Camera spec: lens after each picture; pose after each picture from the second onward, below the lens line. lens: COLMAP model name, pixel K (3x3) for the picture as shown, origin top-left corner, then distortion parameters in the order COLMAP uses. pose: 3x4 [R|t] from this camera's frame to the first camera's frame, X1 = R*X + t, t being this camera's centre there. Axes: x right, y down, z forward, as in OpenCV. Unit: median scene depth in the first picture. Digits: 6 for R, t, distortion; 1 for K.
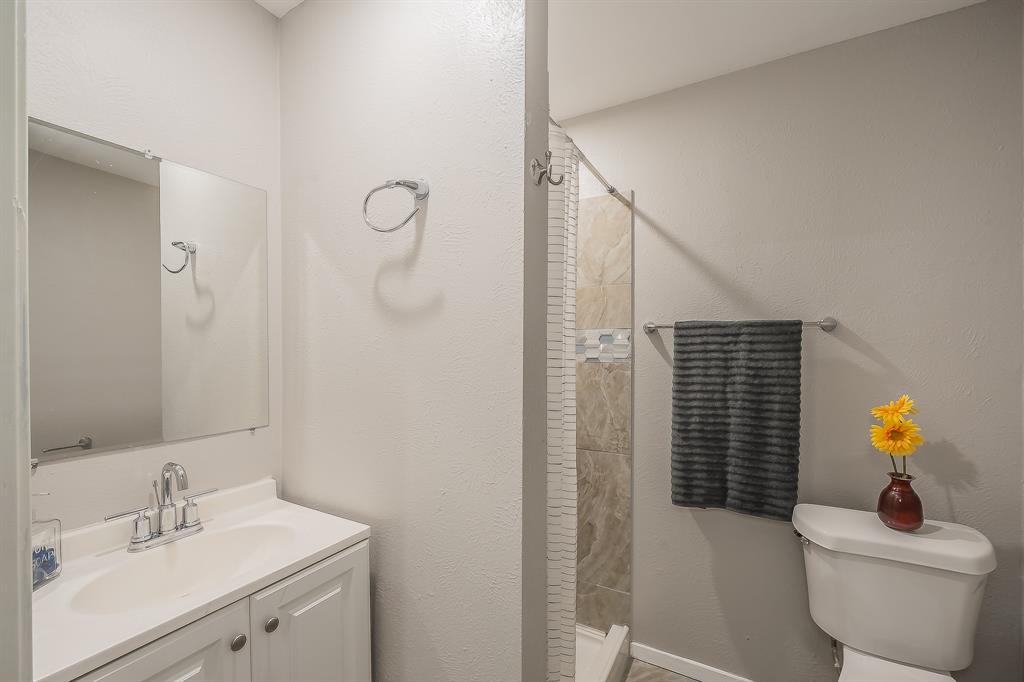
lens RADIAL K [[423.7, 0, 511.1], [0, 423.7, 346.0], [0, 0, 1]] dist [-0.001230, -0.000214]
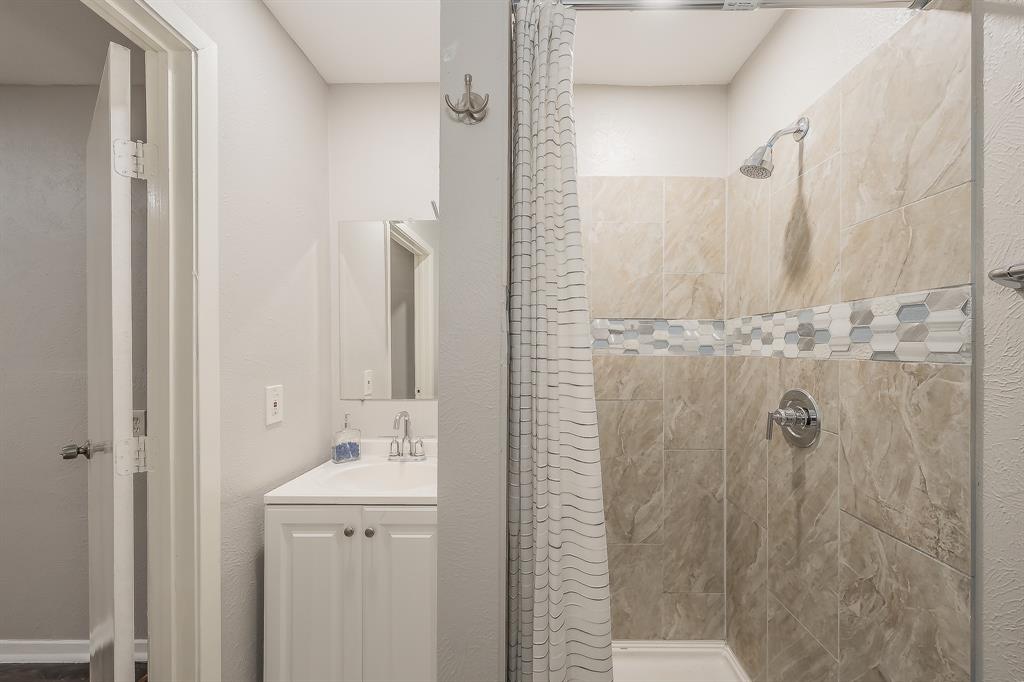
lens RADIAL K [[390.4, 0, 512.0], [0, 390.4, 341.0], [0, 0, 1]] dist [-0.000131, -0.000142]
pose [[0.488767, -0.009881, -0.872358, 0.394120], [0.000684, 0.999940, -0.010943, 0.020845], [0.872414, 0.004752, 0.488745, 0.386095]]
